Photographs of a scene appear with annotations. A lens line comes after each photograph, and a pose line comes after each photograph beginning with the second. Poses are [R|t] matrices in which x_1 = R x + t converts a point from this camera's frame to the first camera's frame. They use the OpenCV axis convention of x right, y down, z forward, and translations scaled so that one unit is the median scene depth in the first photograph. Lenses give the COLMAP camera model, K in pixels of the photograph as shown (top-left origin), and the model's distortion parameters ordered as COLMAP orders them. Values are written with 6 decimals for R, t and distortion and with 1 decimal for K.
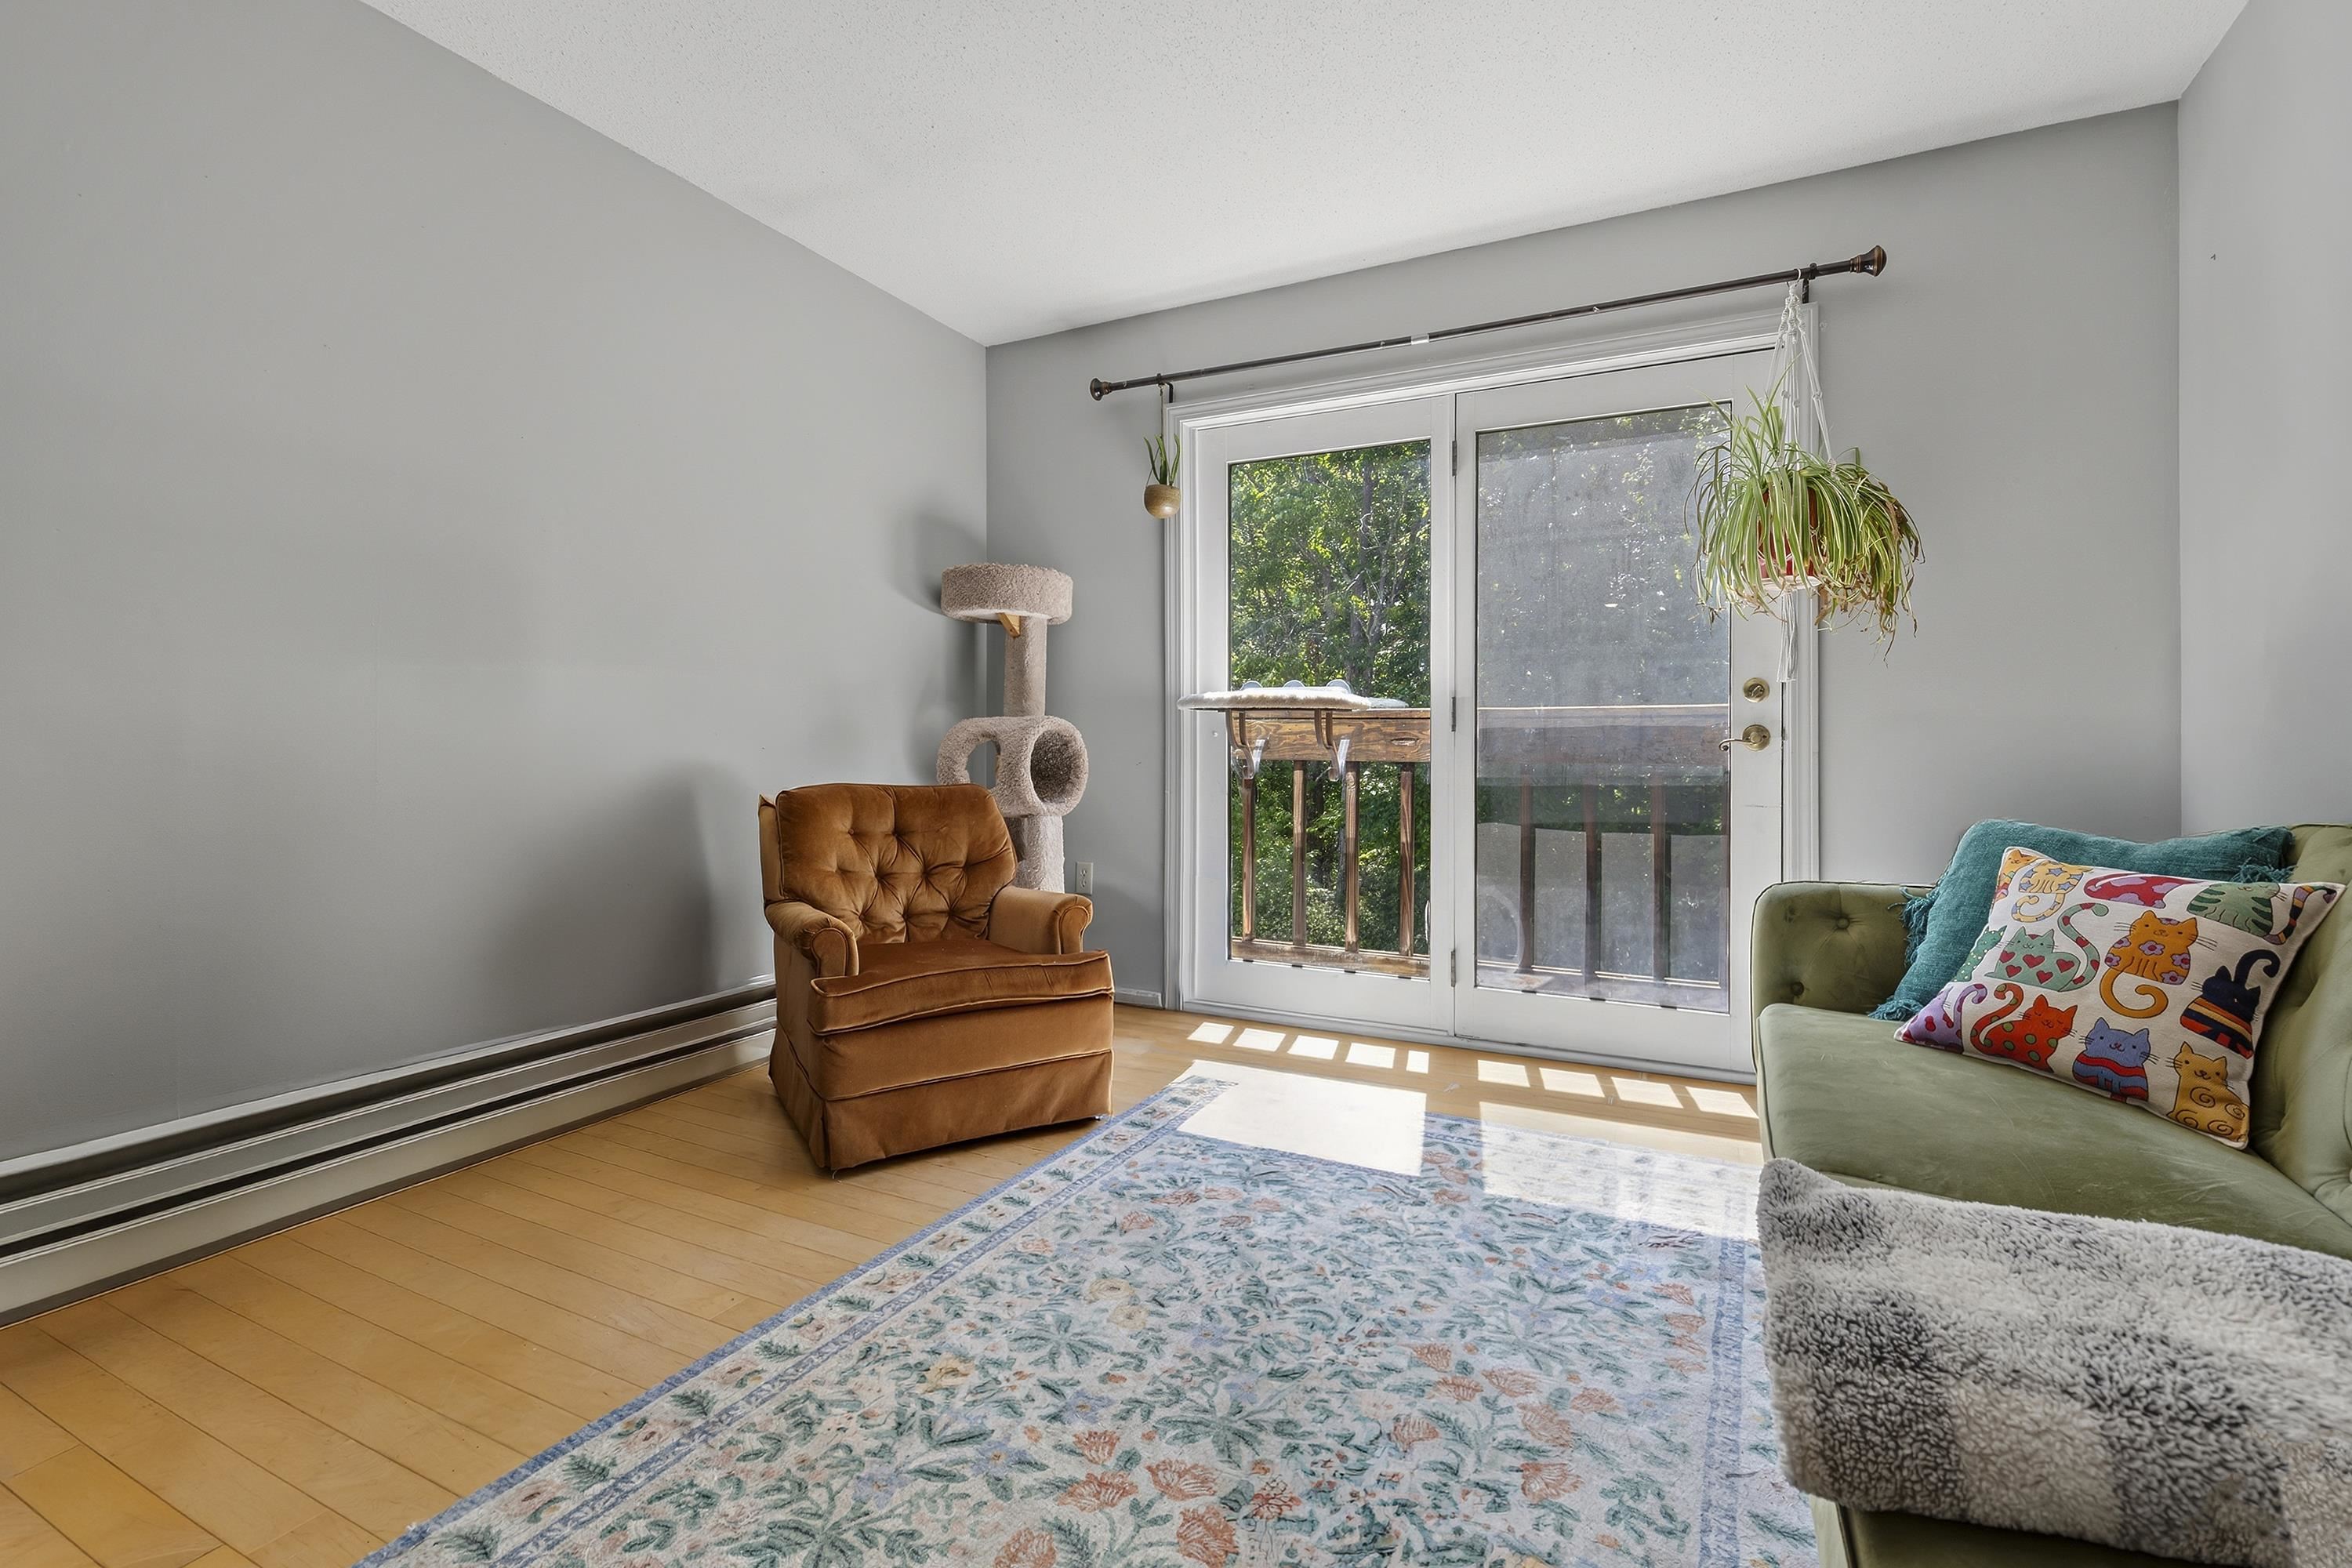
lens RADIAL K [[1079.9, 0, 1163.7], [0, 1079.9, 741.5], [0, 0, 1]] dist [0.012136, -0.000771]
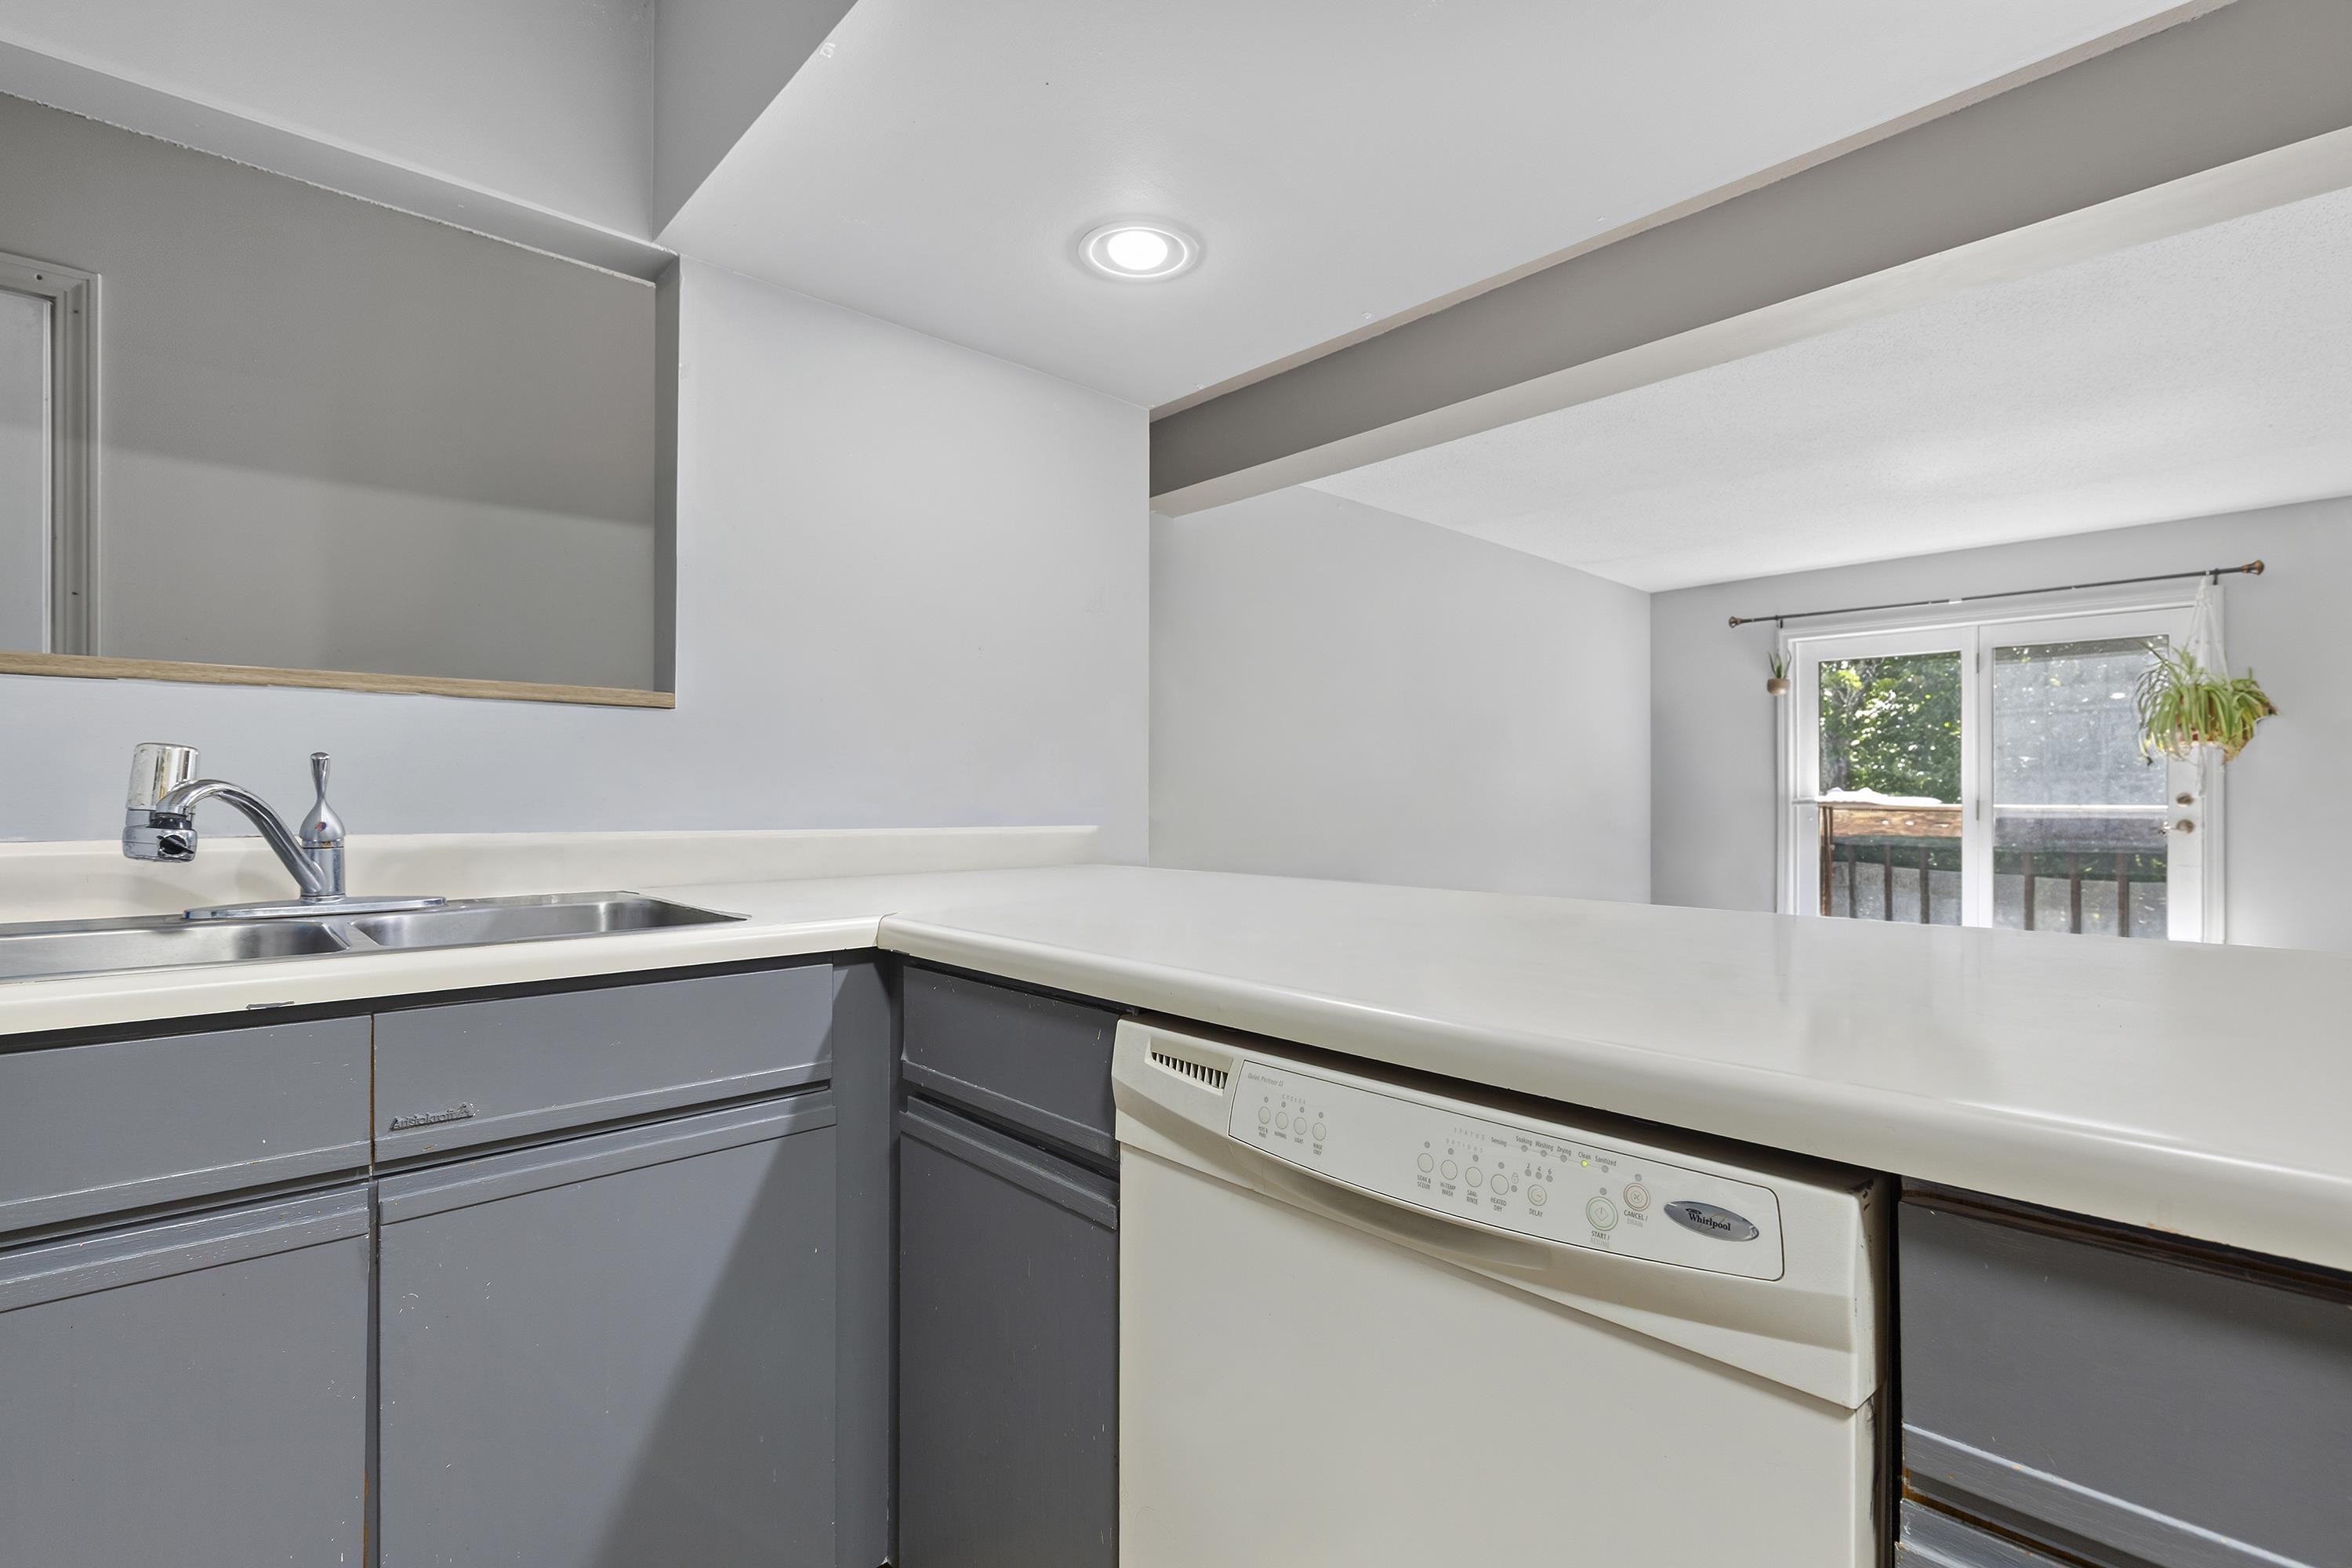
lens RADIAL K [[1079.9, 0, 1191.0], [0, 1079.9, 799.7], [0, 0, 1]] dist [0.012136, -0.000771]
pose [[0.941319, 0.002114, -0.337513, -0.375513], [-0.003360, 0.999990, -0.003106, -0.036231], [0.337503, 0.004058, 0.941316, -1.211573]]
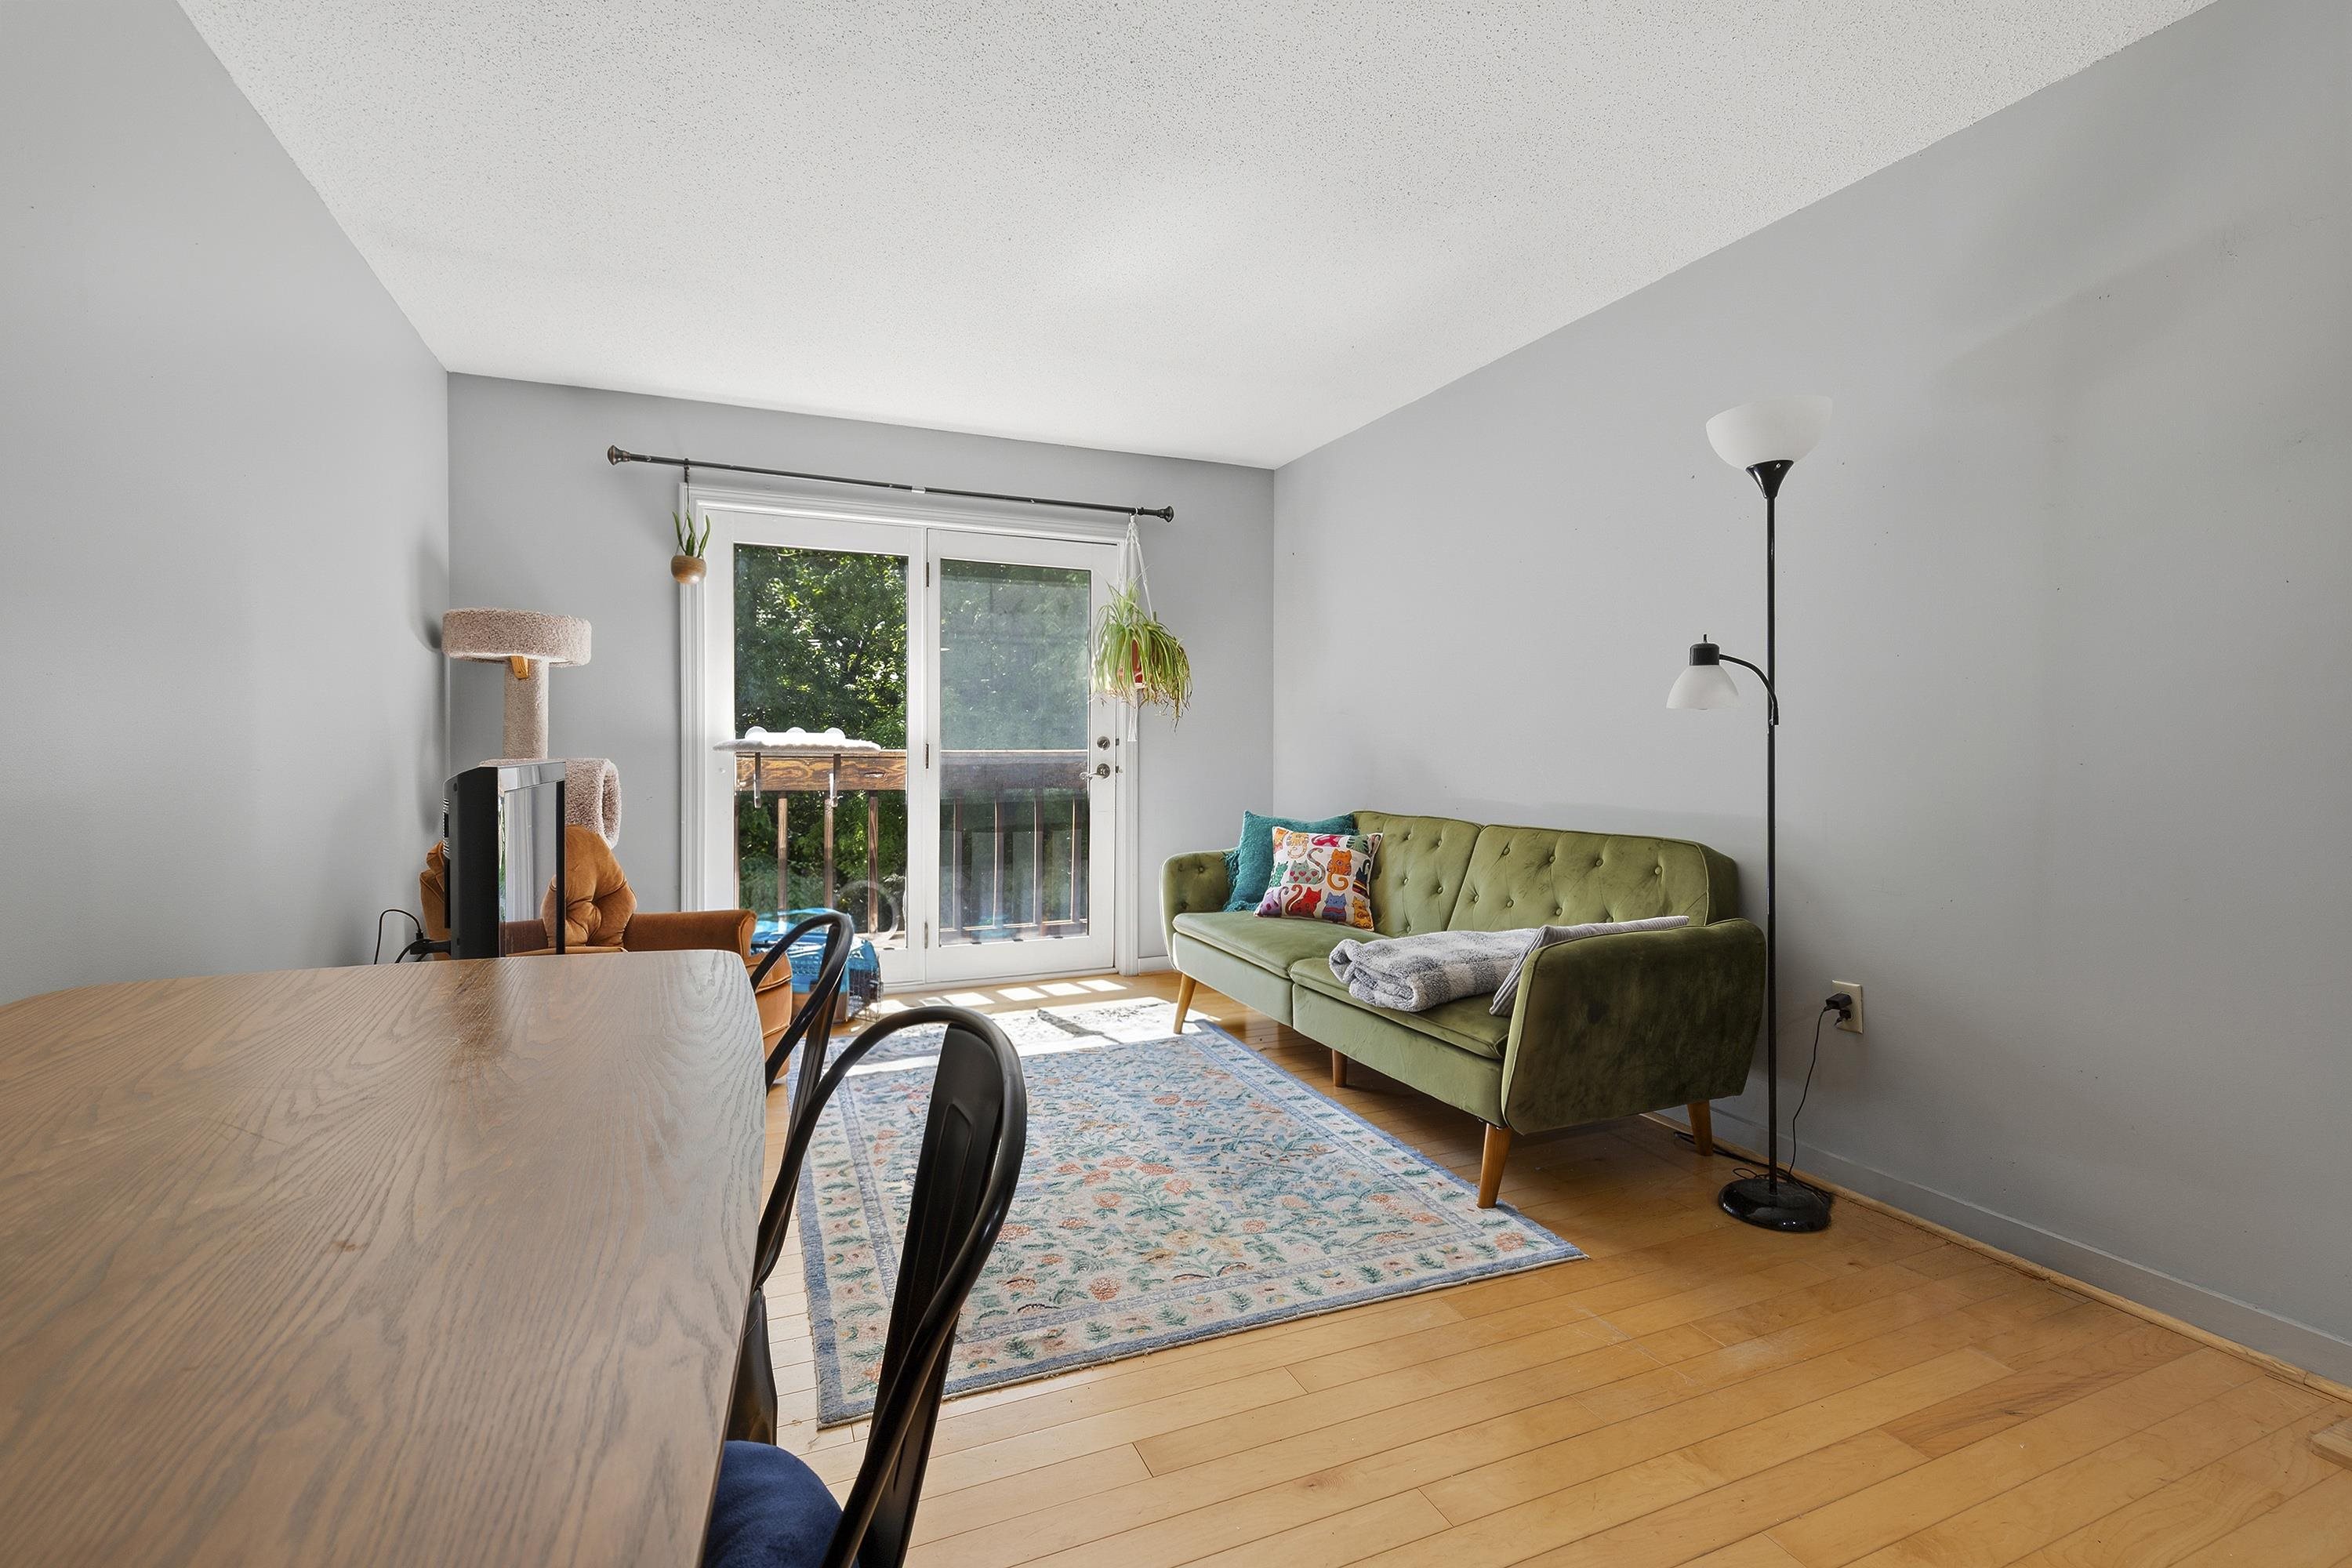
lens RADIAL K [[1079.9, 0, 1164.3], [0, 1079.9, 778.4], [0, 0, 1]] dist [0.012136, -0.000771]
pose [[0.641281, -0.025968, 0.766866, -0.699687], [-0.002153, 0.999362, 0.035641, -0.053288], [-0.767303, -0.024507, 0.640816, -0.164949]]
